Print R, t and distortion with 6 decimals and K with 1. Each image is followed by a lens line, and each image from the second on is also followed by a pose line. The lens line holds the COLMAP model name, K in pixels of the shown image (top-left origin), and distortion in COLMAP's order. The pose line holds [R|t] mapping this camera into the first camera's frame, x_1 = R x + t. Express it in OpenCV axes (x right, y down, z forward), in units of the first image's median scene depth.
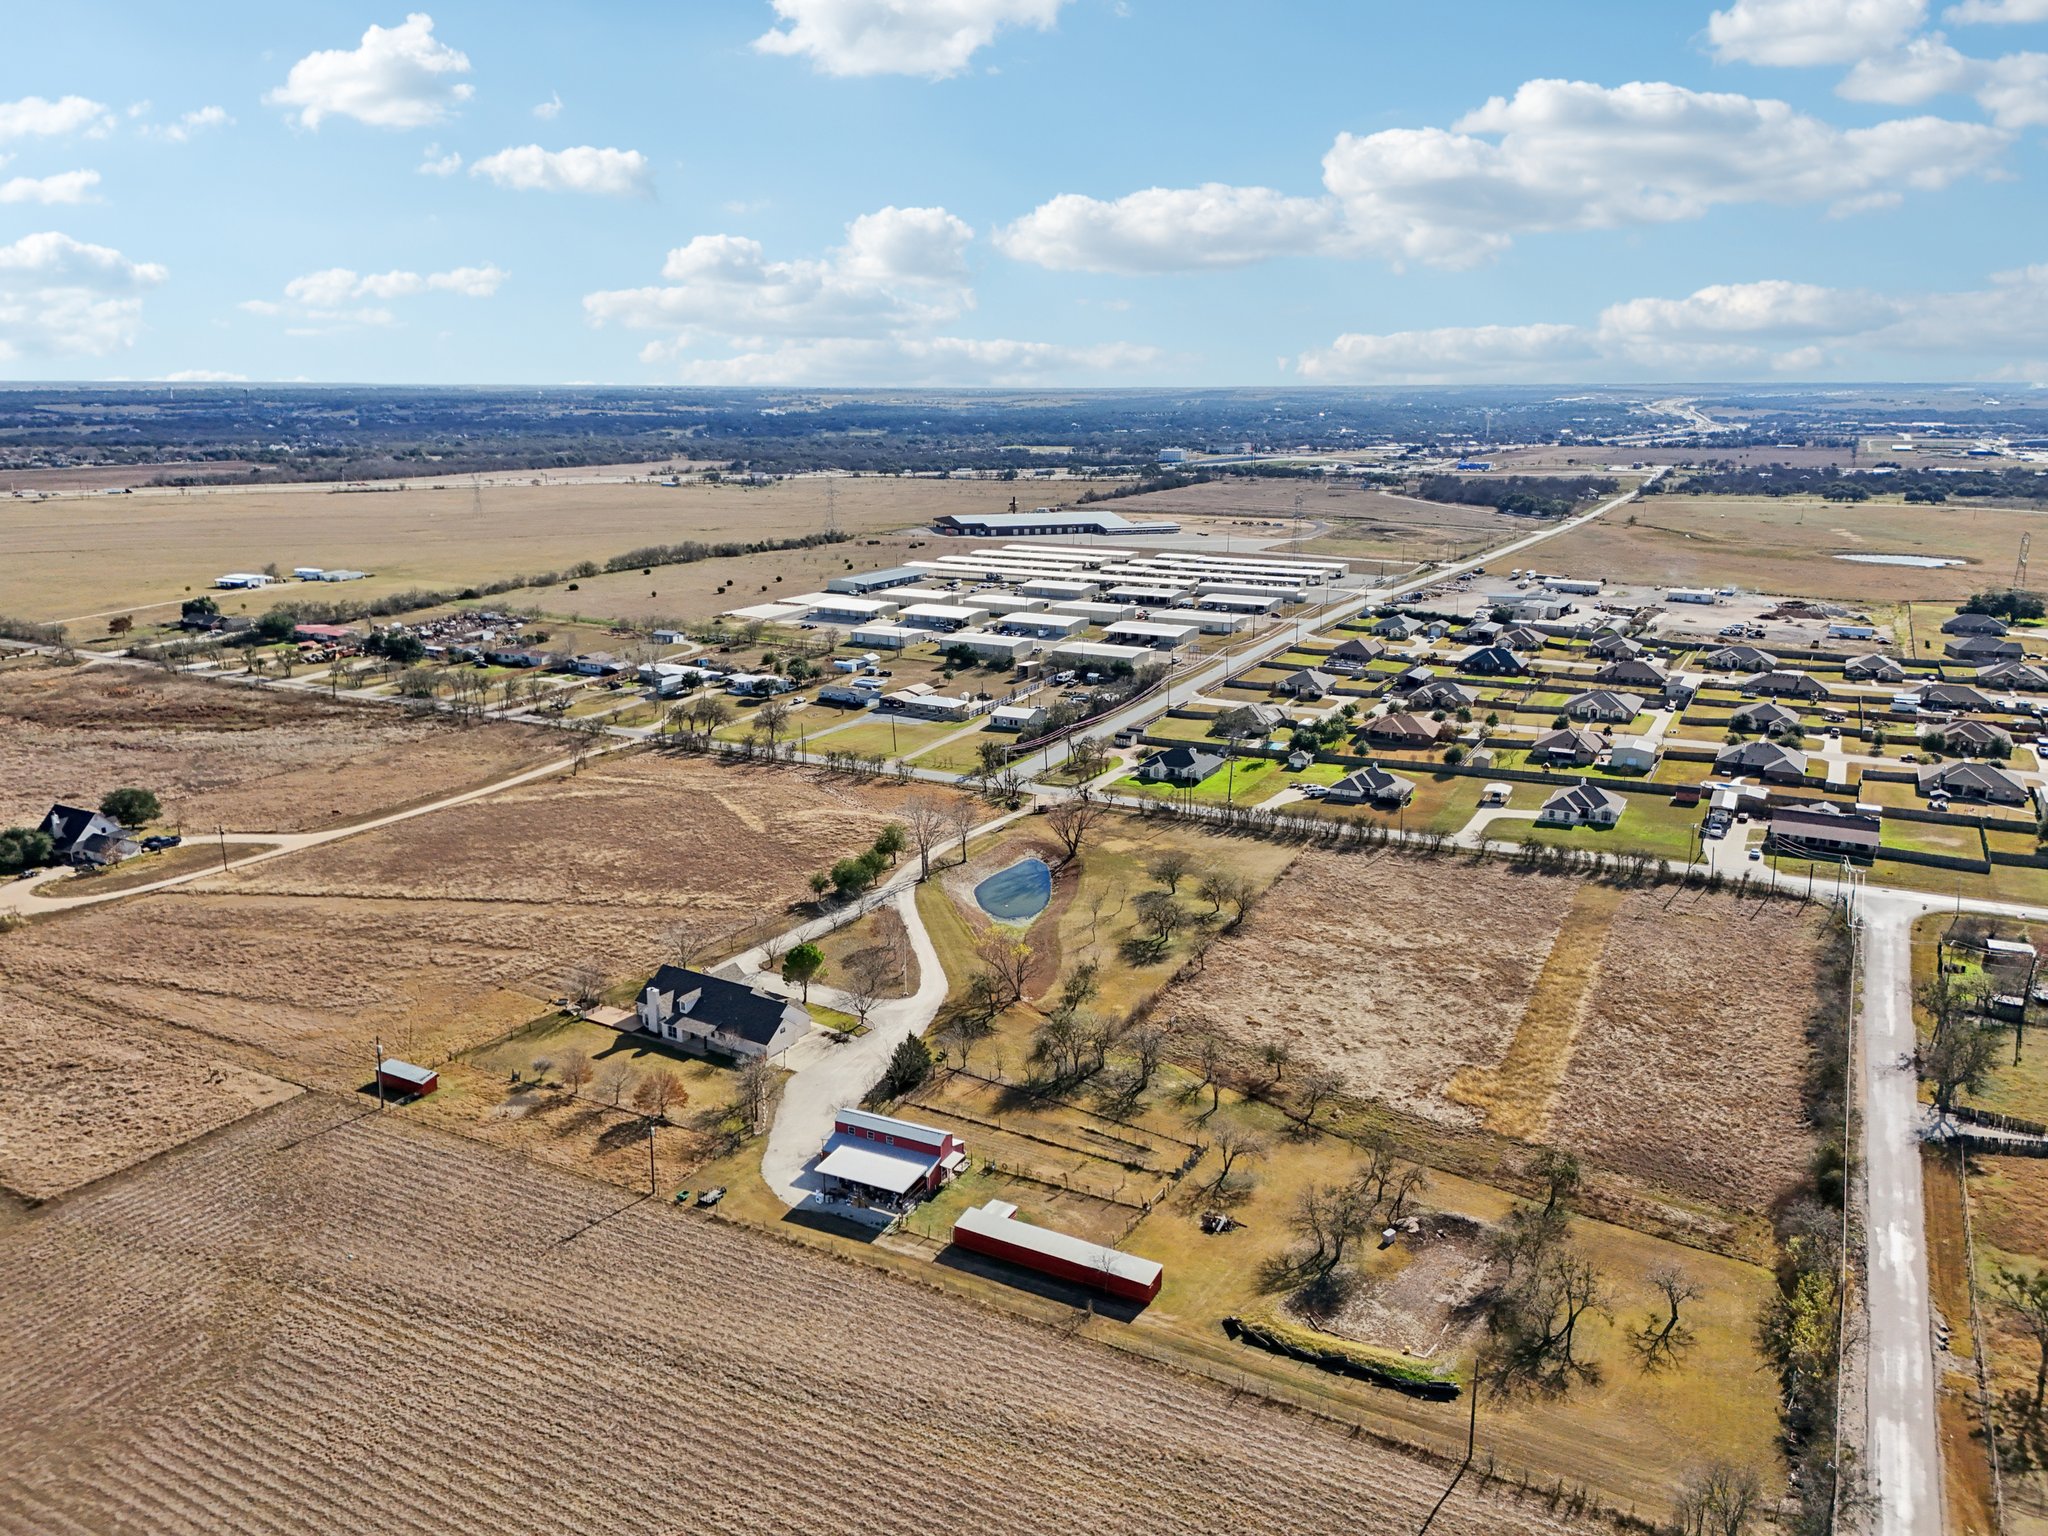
lens RADIAL K [[1489.9, 0, 1026.7], [0, 1489.9, 815.6], [0, 0, 1]] dist [0.096996, -0.105856]
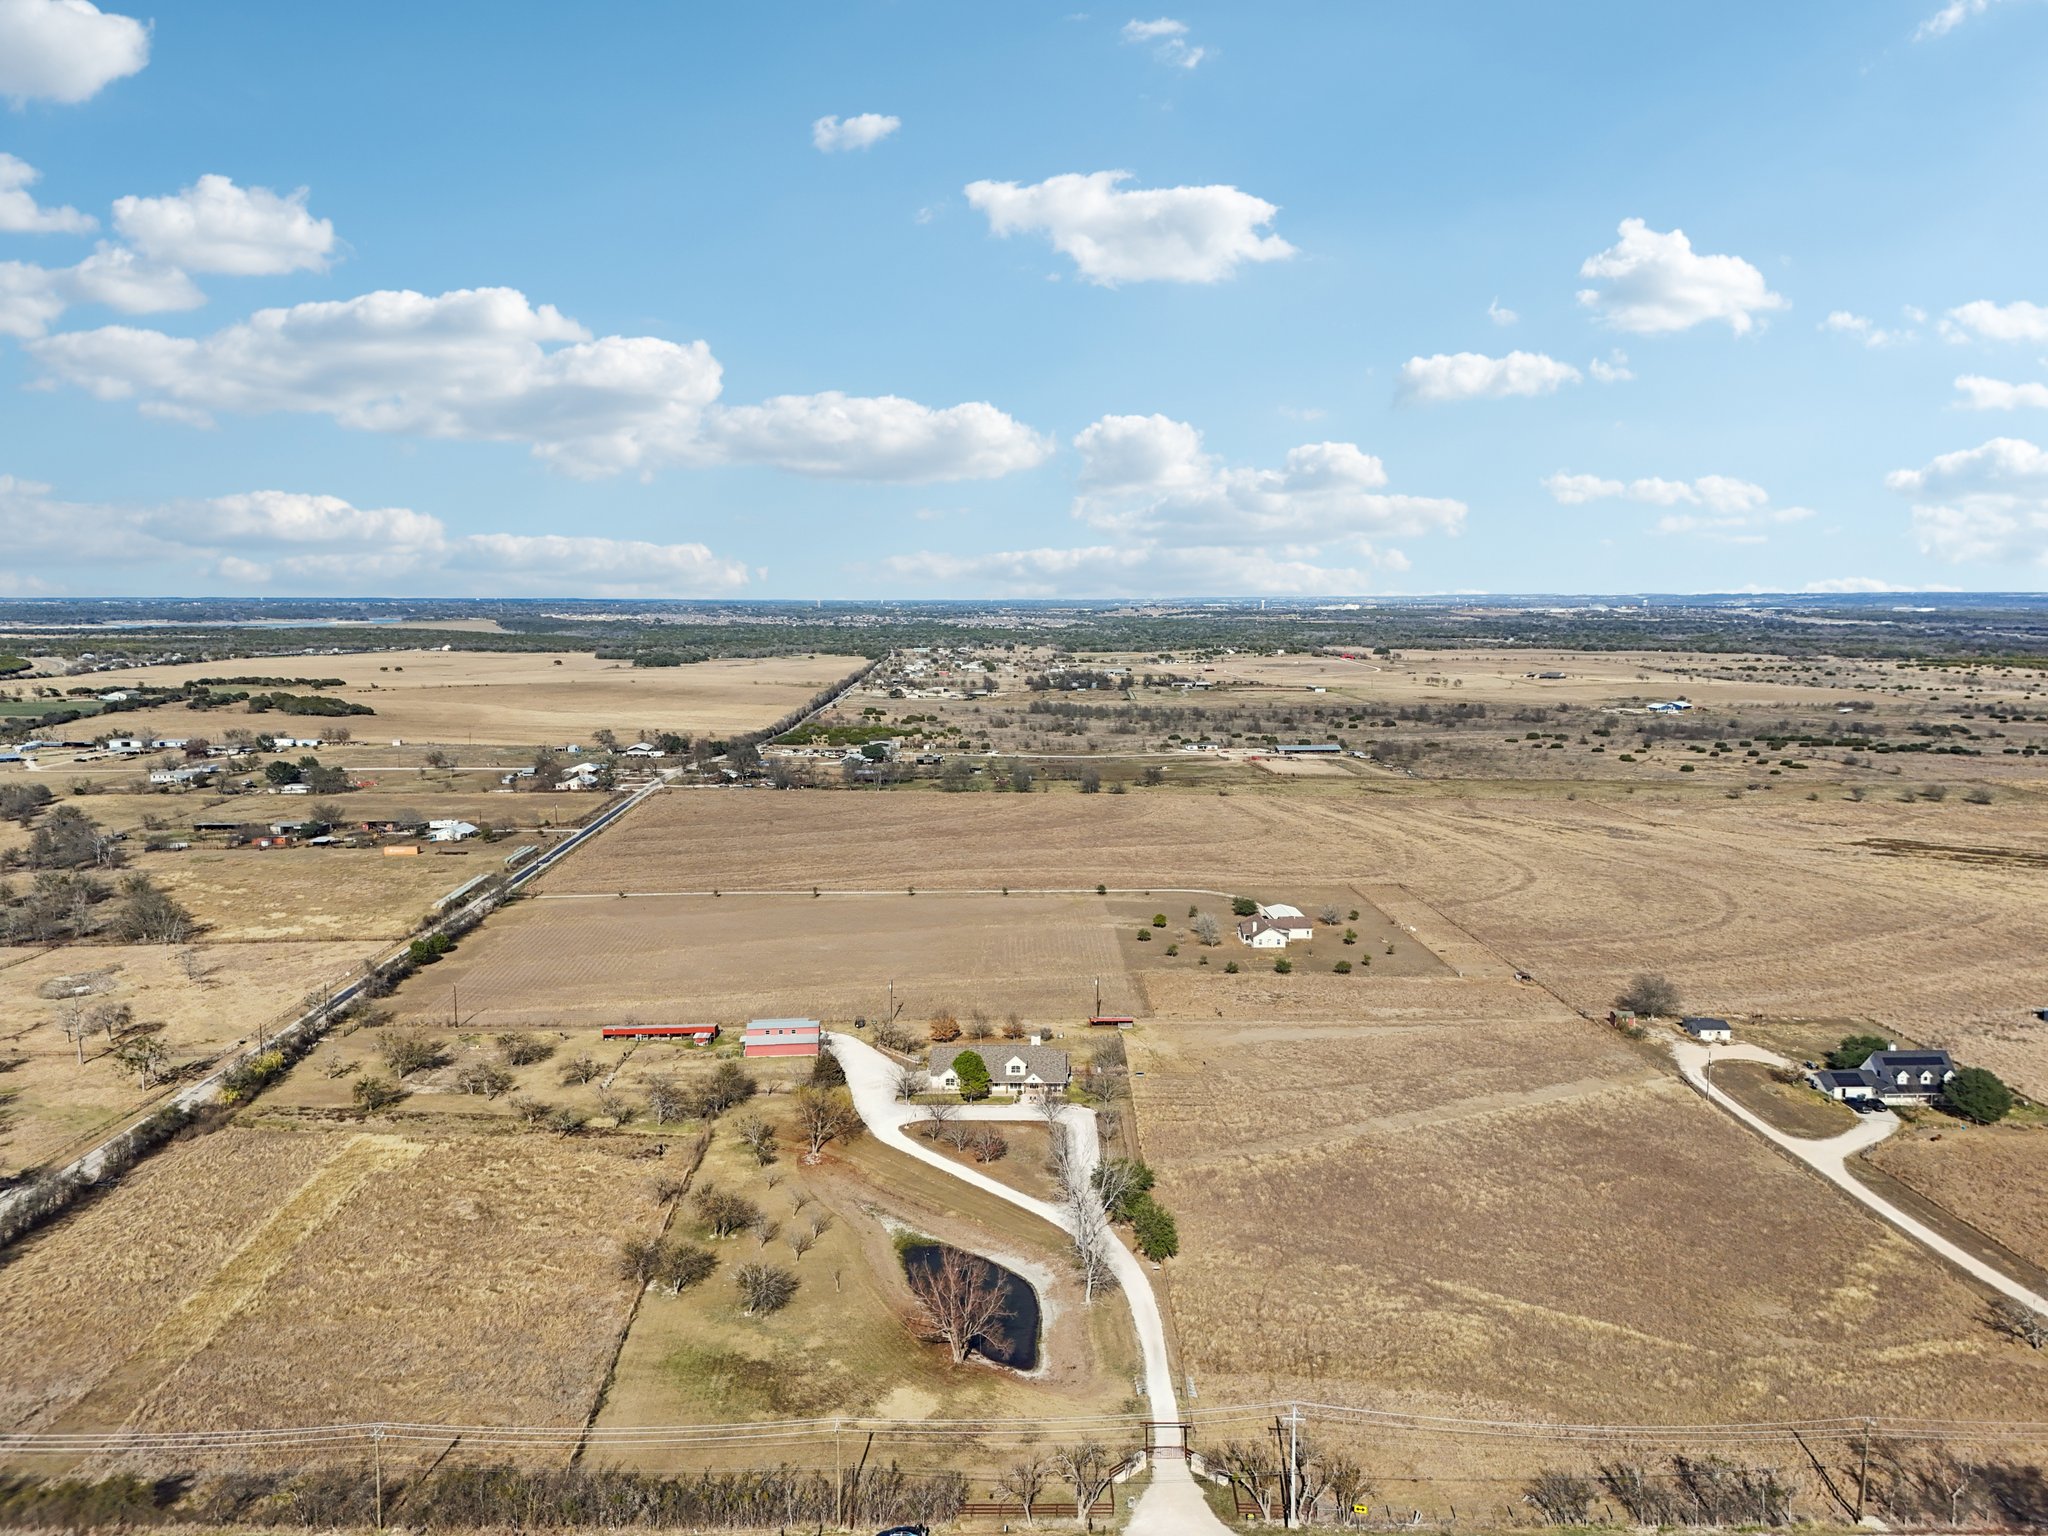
lens RADIAL K [[1511.9, 0, 1018.4], [0, 1511.9, 771.4], [0, 0, 1]] dist [0.091895, -0.096025]
pose [[-0.869834, 0.057238, -0.490012, 0.297524], [-0.138155, 0.925245, 0.353320, -0.414280], [0.473605, 0.375028, -0.796902, 1.406056]]
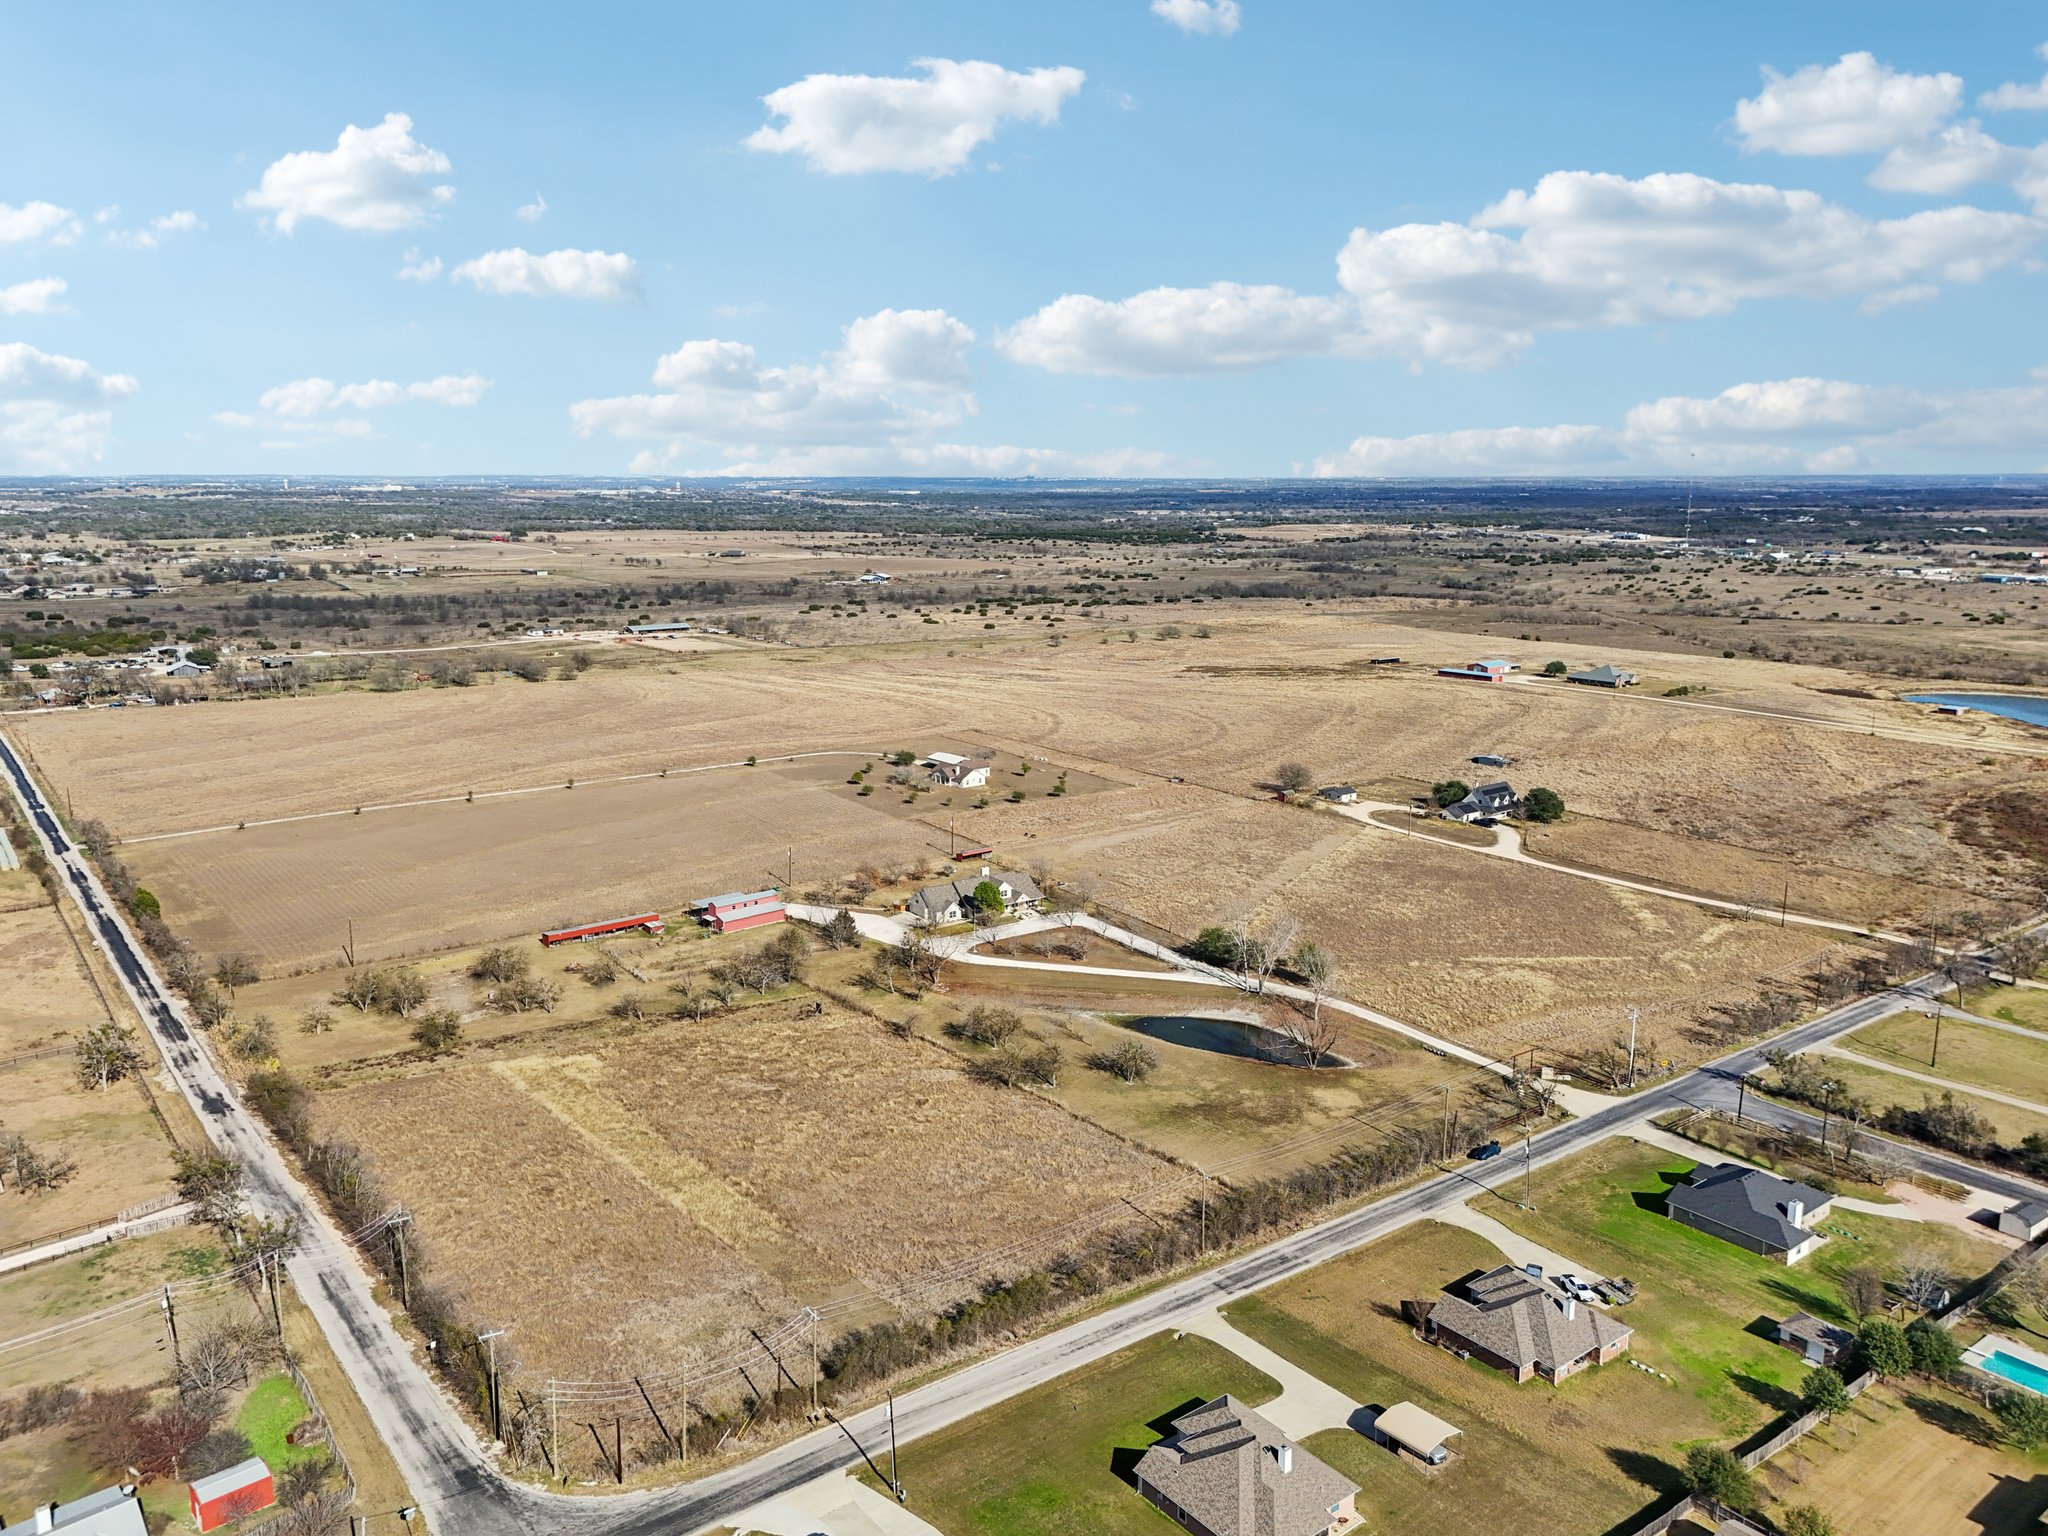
lens RADIAL K [[1511.9, 0, 1018.4], [0, 1511.9, 771.4], [0, 0, 1]] dist [0.091895, -0.096025]
pose [[-0.419645, 0.173989, -0.890857, 0.776139], [-0.252972, 0.920152, 0.298875, -0.315902], [0.871724, 0.350783, -0.342122, 1.076869]]
